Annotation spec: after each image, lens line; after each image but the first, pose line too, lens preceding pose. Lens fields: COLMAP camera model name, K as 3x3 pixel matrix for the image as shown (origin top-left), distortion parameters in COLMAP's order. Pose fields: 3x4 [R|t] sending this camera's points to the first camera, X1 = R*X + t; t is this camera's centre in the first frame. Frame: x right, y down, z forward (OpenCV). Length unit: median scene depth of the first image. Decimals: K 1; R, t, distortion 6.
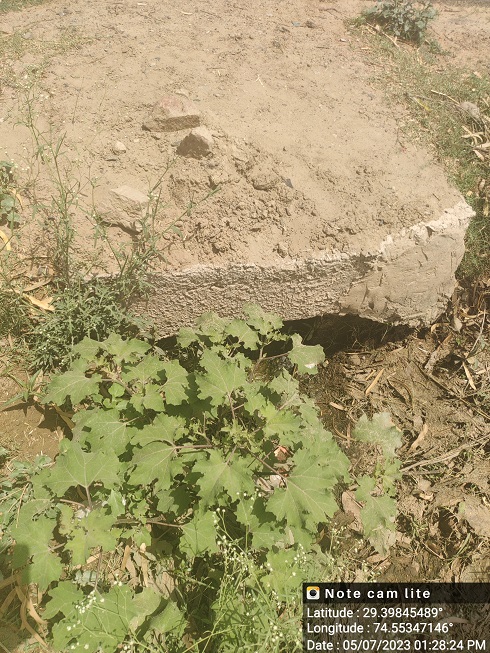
lens RADIAL K [[490.3, 0, 245.0], [0, 490.3, 326.5], [0, 0, 1]] dist [0.002153, 0.000835]
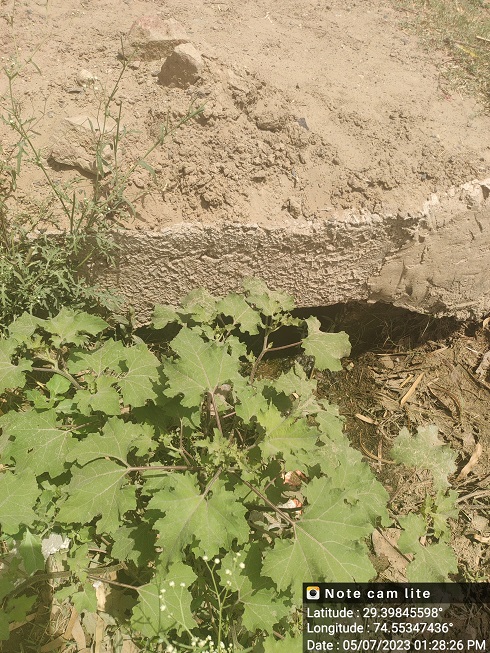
lens RADIAL K [[428.8, 0, 245.0], [0, 428.8, 326.5], [0, 0, 1]] dist [-0.006302, -0.004212]
pose [[0.997871, 0.006145, -0.064924, 0.043710], [-0.010360, 0.997845, -0.064786, 0.072467], [0.064386, 0.065321, 0.995785, 0.339435]]
